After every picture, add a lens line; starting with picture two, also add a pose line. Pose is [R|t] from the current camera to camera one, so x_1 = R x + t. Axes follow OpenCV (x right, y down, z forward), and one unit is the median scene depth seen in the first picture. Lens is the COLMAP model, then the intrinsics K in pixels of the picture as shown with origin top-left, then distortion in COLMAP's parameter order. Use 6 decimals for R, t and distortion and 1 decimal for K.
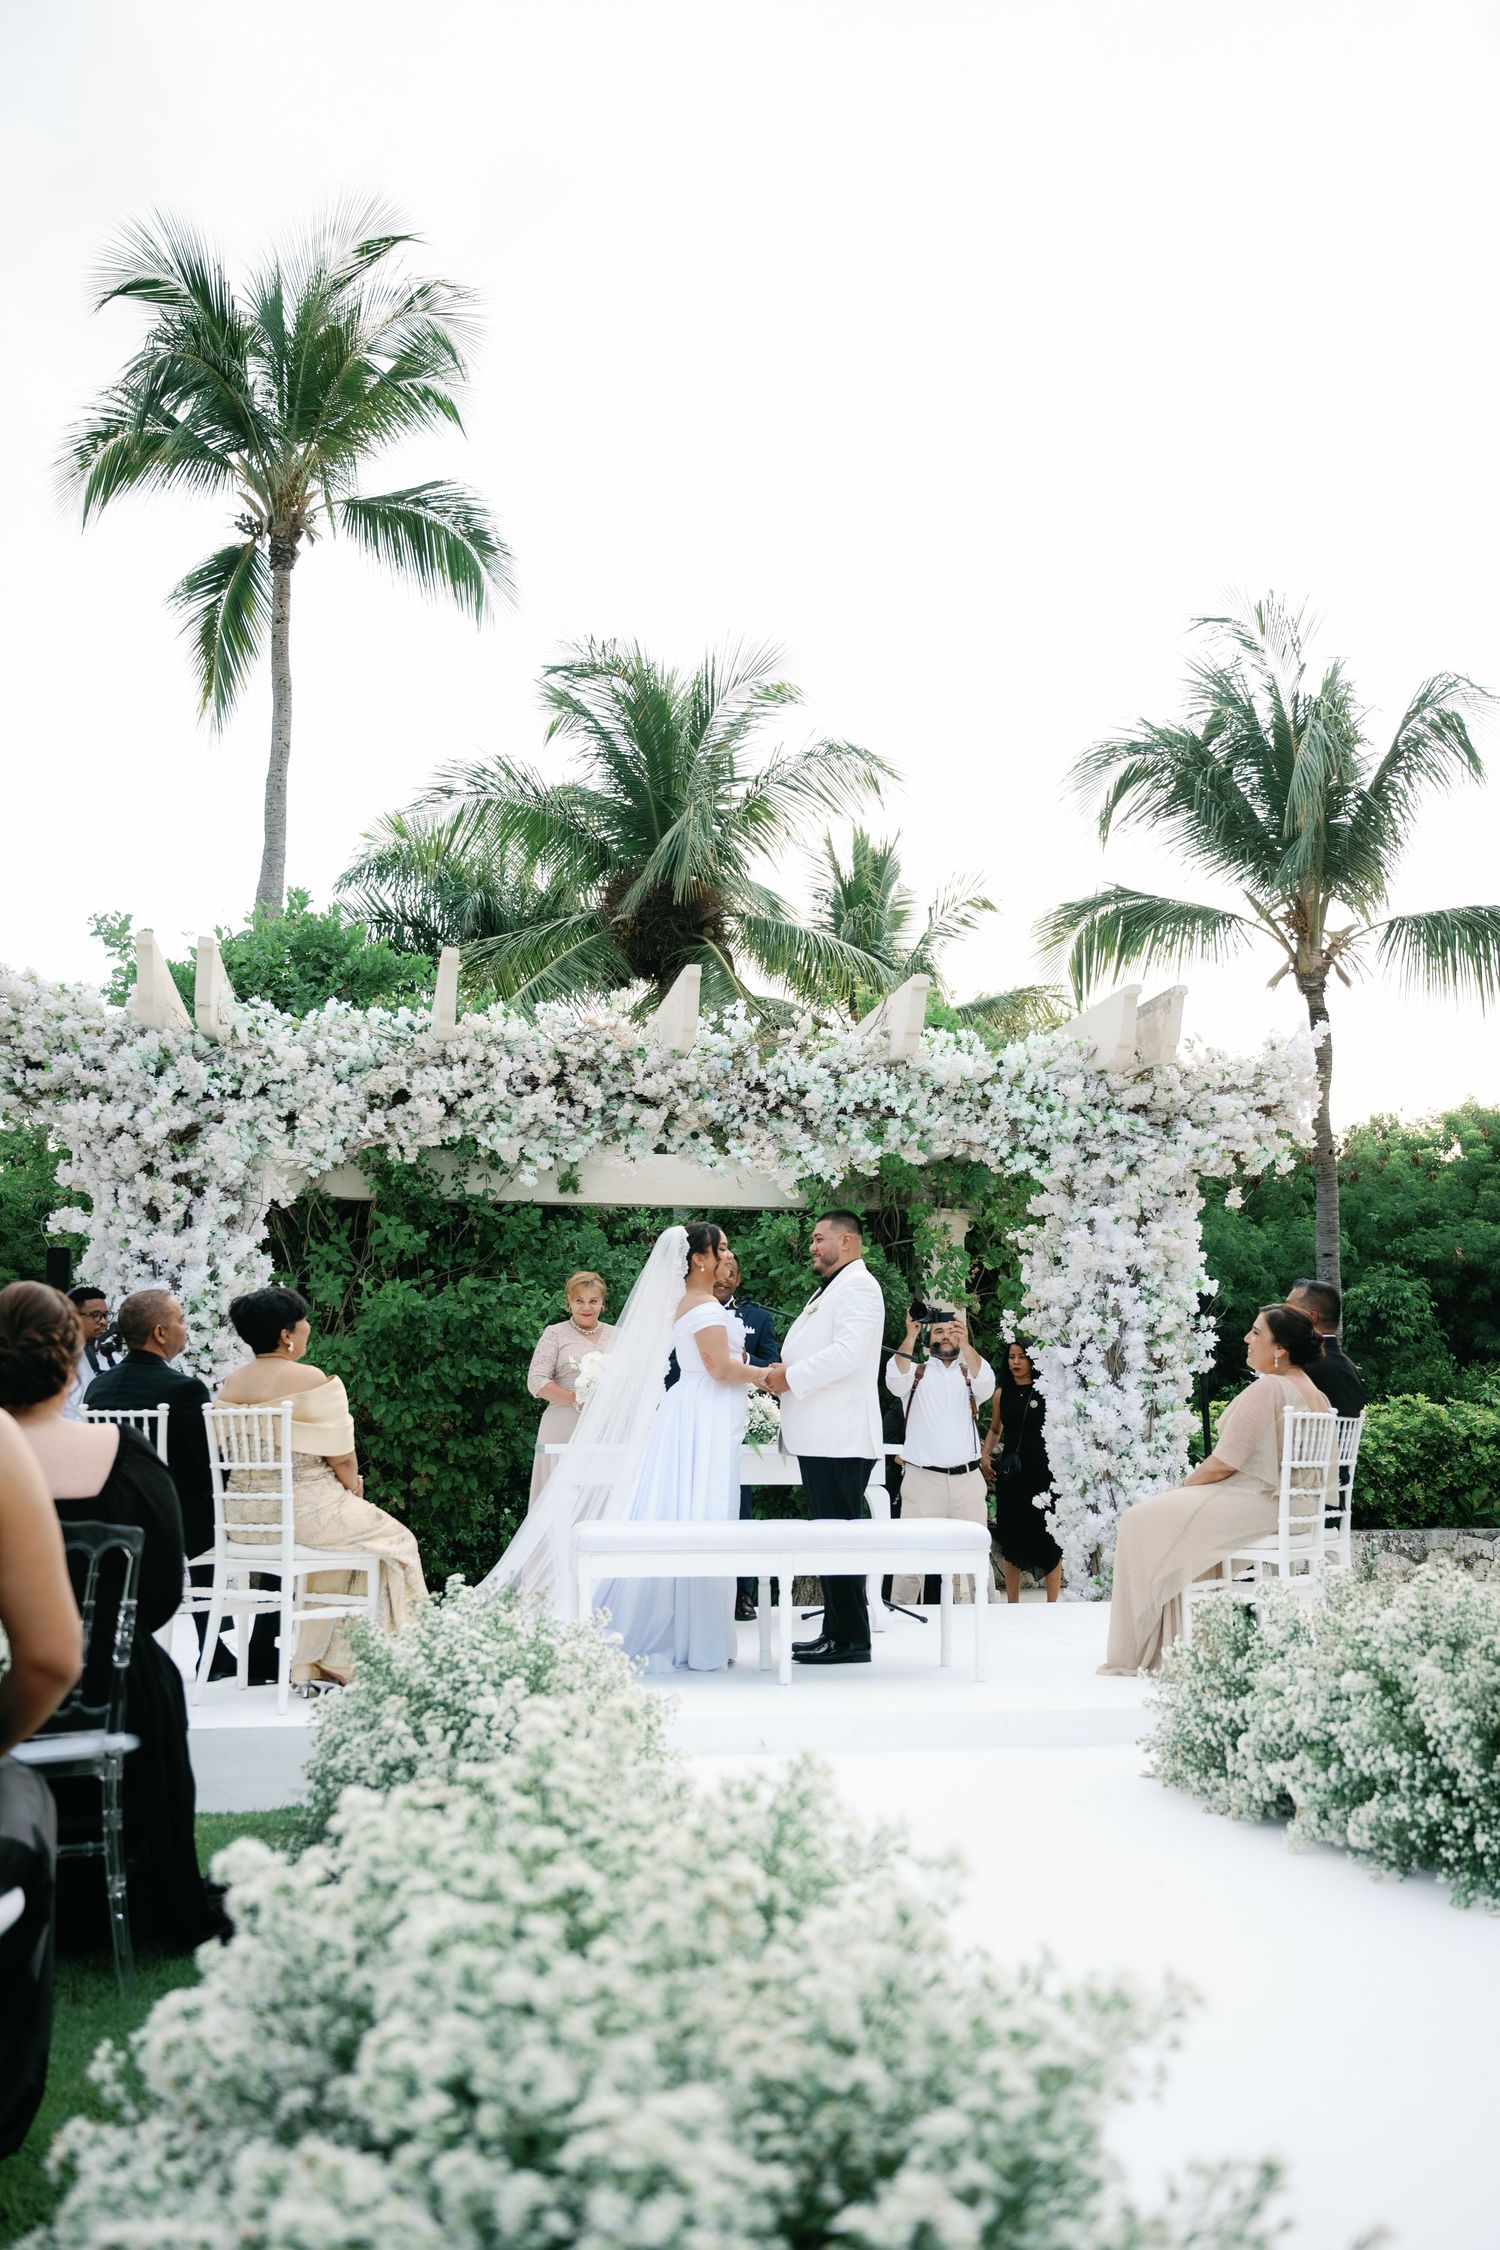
lens RADIAL K [[1898.0, 0, 746.8], [0, 1898.0, 1108.3], [0, 0, 1]] dist [-0.015209, -0.008267]
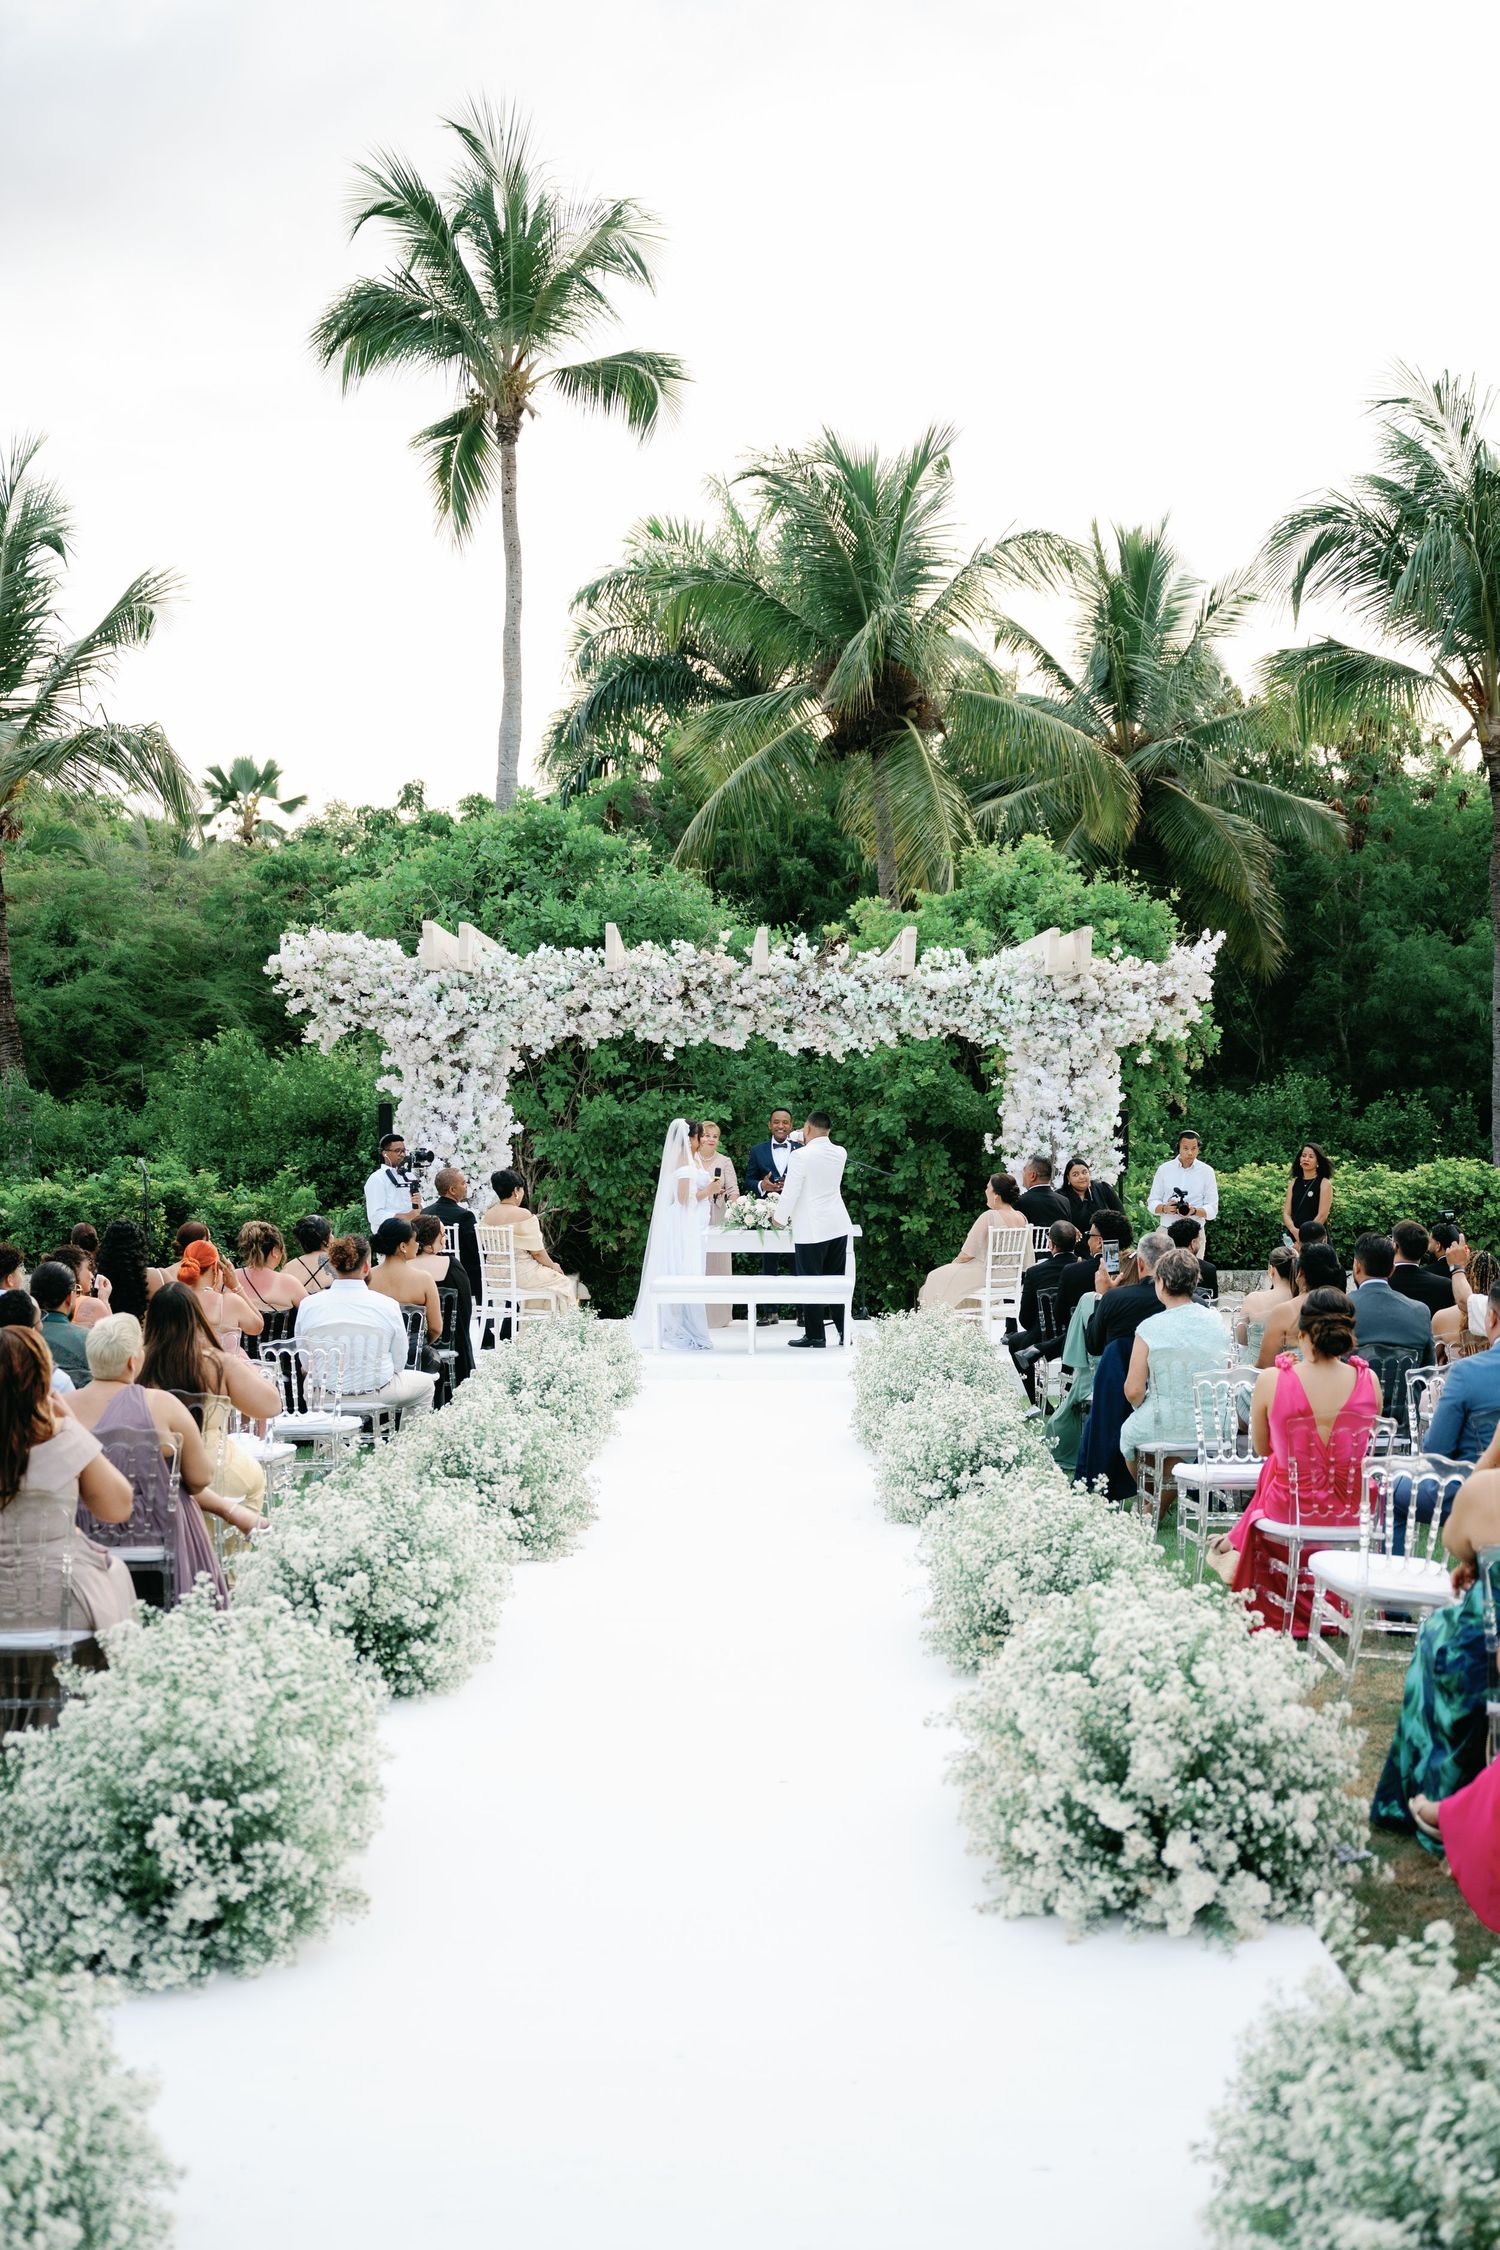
lens RADIAL K [[2881.8, 0, 927.1], [0, 2881.8, 1085.4], [0, 0, 1]] dist [-0.006020, 0.000000]
pose [[0.992917, 0.003244, -0.118768, 0.365515], [0.017156, 0.985236, 0.170342, -0.326597], [0.117567, -0.171173, 0.978201, -1.263777]]
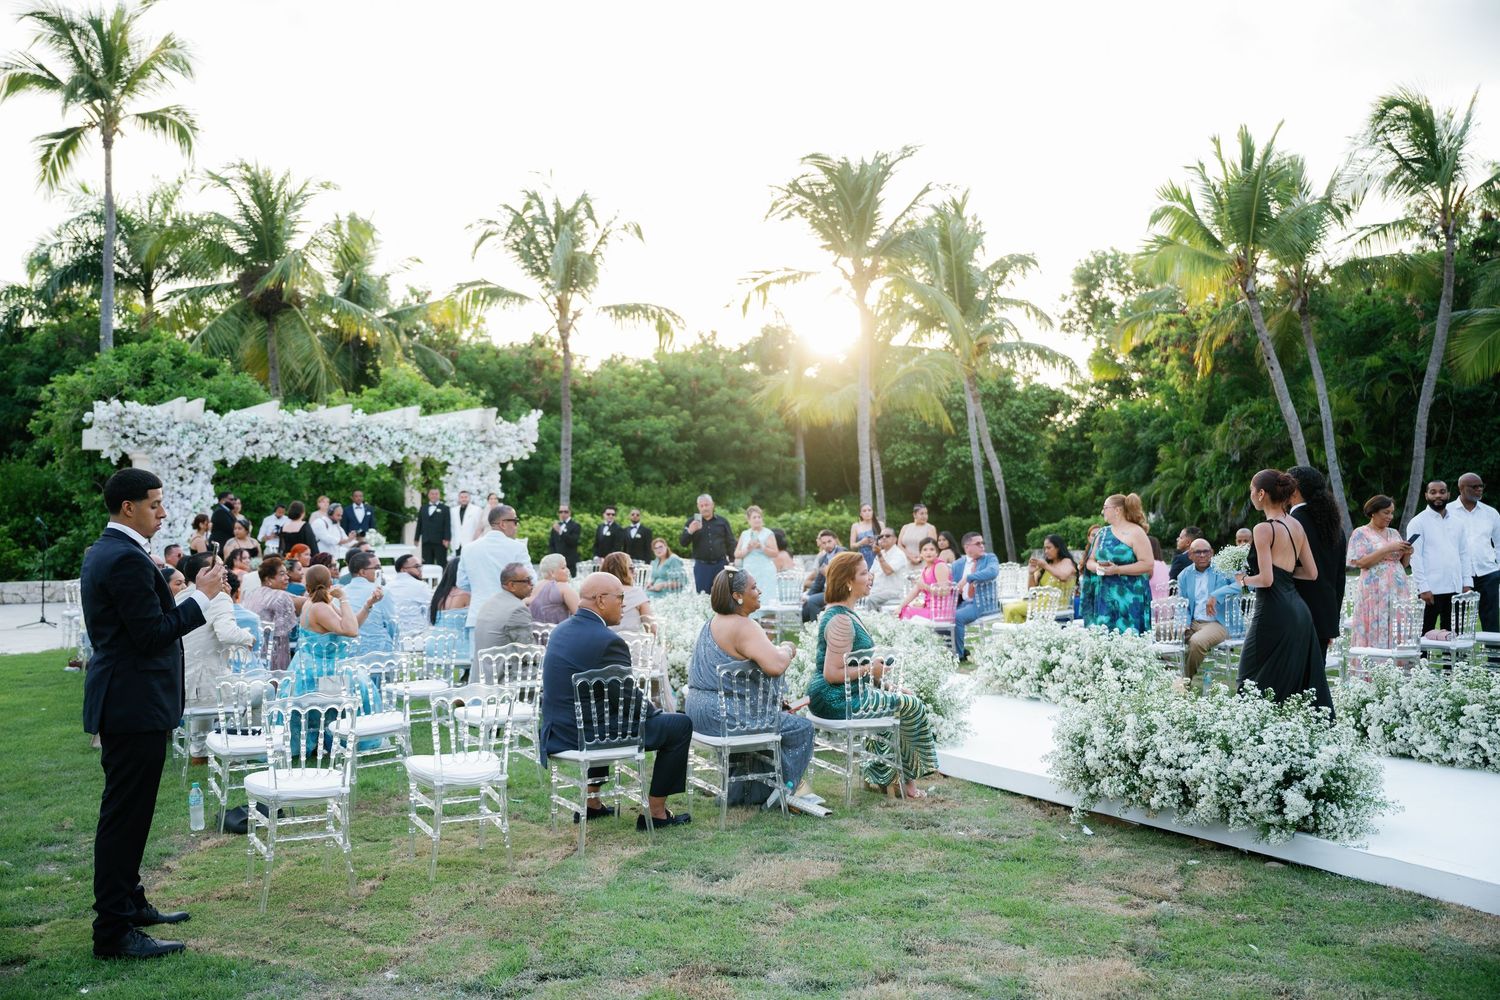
lens RADIAL K [[1418.6, 0, 755.0], [0, 1418.6, 507.1], [0, 0, 1]] dist [0.004324, 0.000000]
pose [[0.927757, -0.005064, 0.373151, -0.277248], [-0.062456, 0.983699, 0.168631, -0.336803], [-0.367922, -0.179754, 0.912317, -1.464077]]
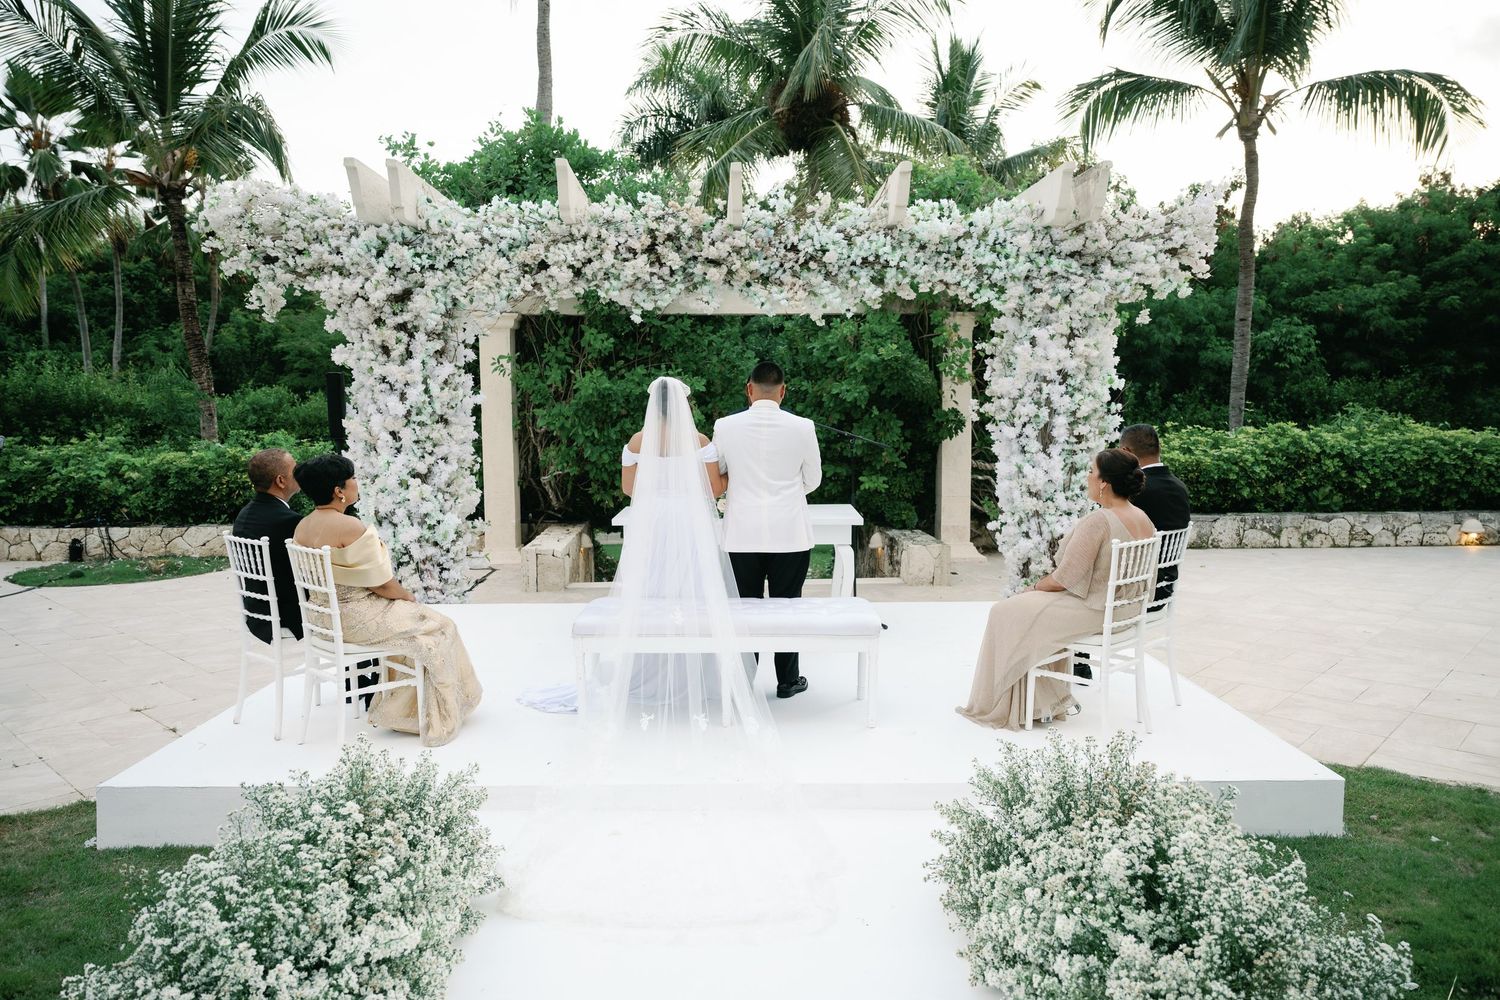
lens RADIAL K [[1039.6, 0, 751.1], [0, 1039.6, 497.6], [0, 0, 1]] dist [-0.011199, 0.015837]
pose [[0.987235, 0.009547, -0.158981, 0.097440], [0.032911, 0.964429, 0.262285, -0.035156], [0.155830, -0.264169, 0.951804, 0.198917]]
